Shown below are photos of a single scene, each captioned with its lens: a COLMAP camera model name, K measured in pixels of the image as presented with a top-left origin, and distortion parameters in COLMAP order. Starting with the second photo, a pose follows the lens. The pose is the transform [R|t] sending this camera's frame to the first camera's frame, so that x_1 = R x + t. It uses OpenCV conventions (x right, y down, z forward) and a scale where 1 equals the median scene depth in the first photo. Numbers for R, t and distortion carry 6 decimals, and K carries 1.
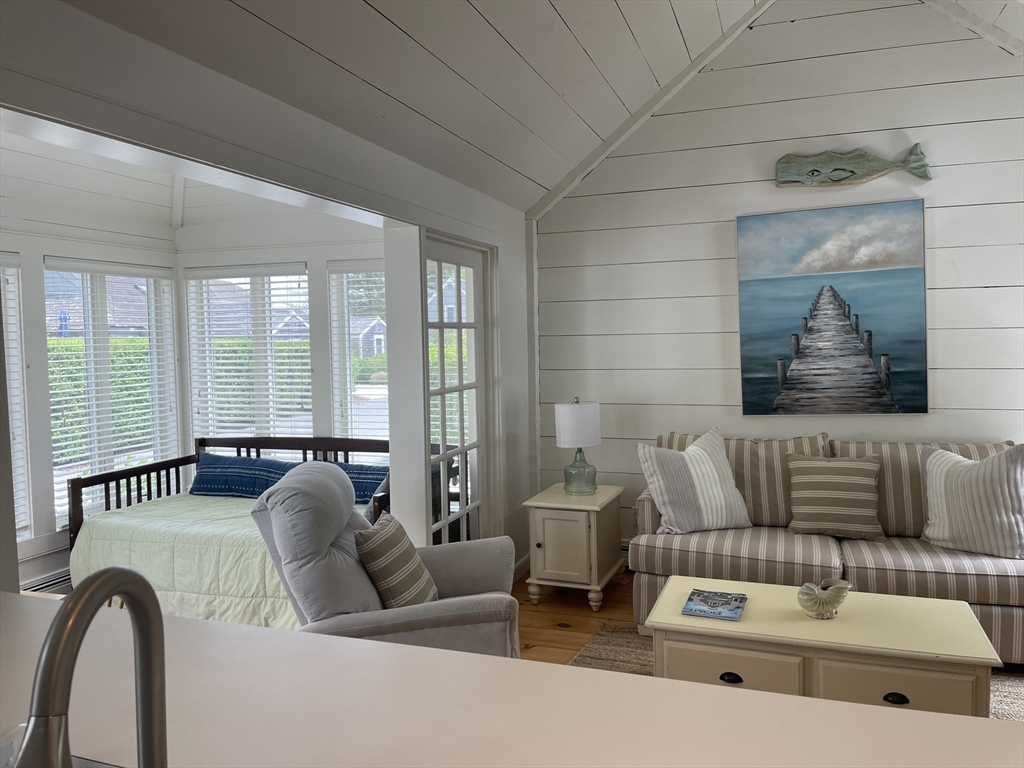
lens RADIAL K [[774.1, 0, 513.9], [0, 774.1, 375.7], [0, 0, 1]] dist [0.111447, -0.142134]
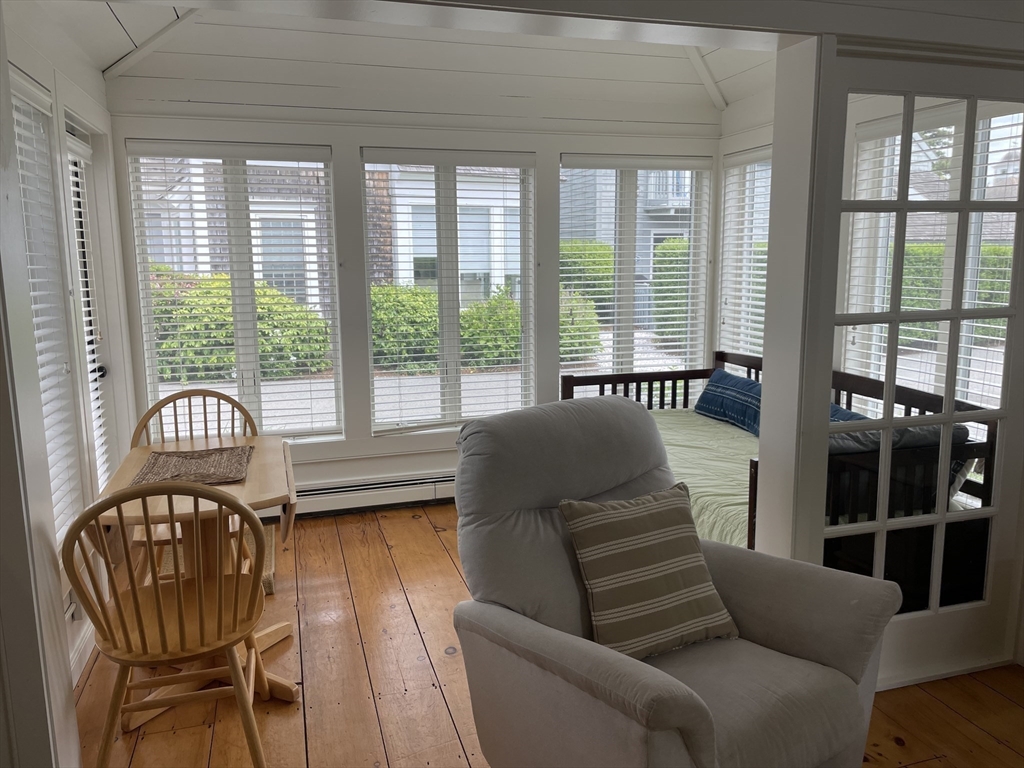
lens RADIAL K [[774.1, 0, 513.9], [0, 774.1, 375.7], [0, 0, 1]] dist [0.111447, -0.142134]
pose [[0.582591, 0.143522, -0.799993, 0.210502], [-0.047753, 0.988629, 0.142588, -0.009799], [0.811361, -0.044868, 0.582821, 0.350142]]
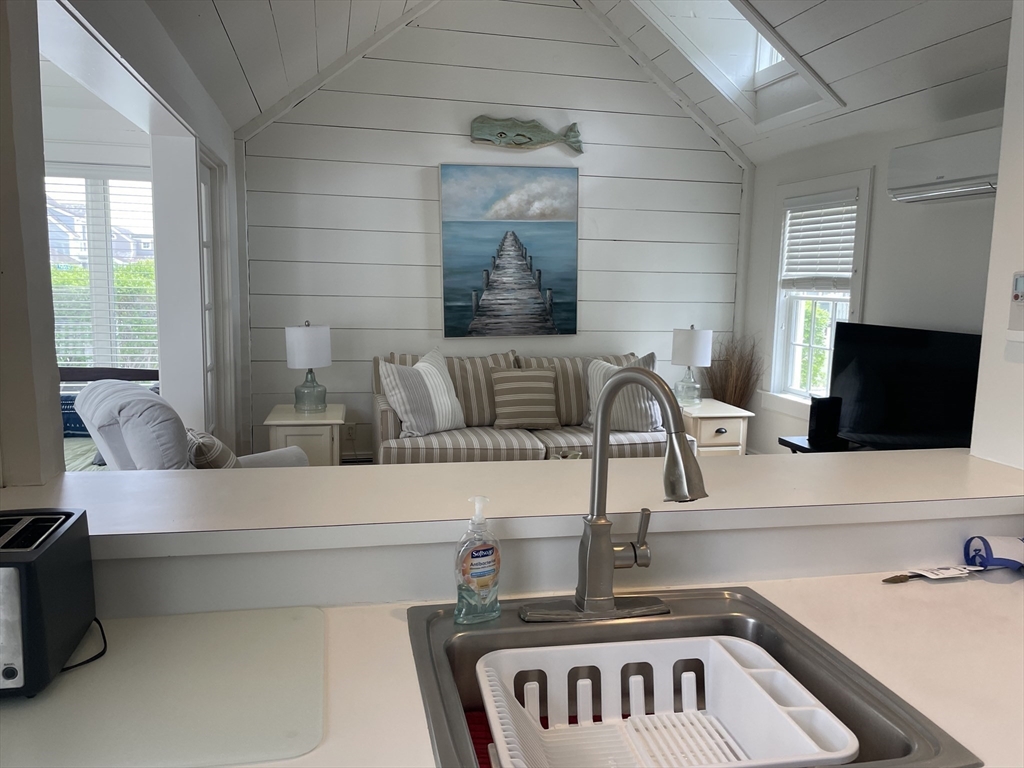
lens RADIAL K [[774.1, 0, 513.9], [0, 774.1, 375.7], [0, 0, 1]] dist [0.111447, -0.142134]
pose [[0.850921, -0.030013, 0.524436, -0.243669], [-0.011511, 0.997061, 0.075738, 0.019106], [-0.525168, -0.070484, 0.848075, -0.050559]]
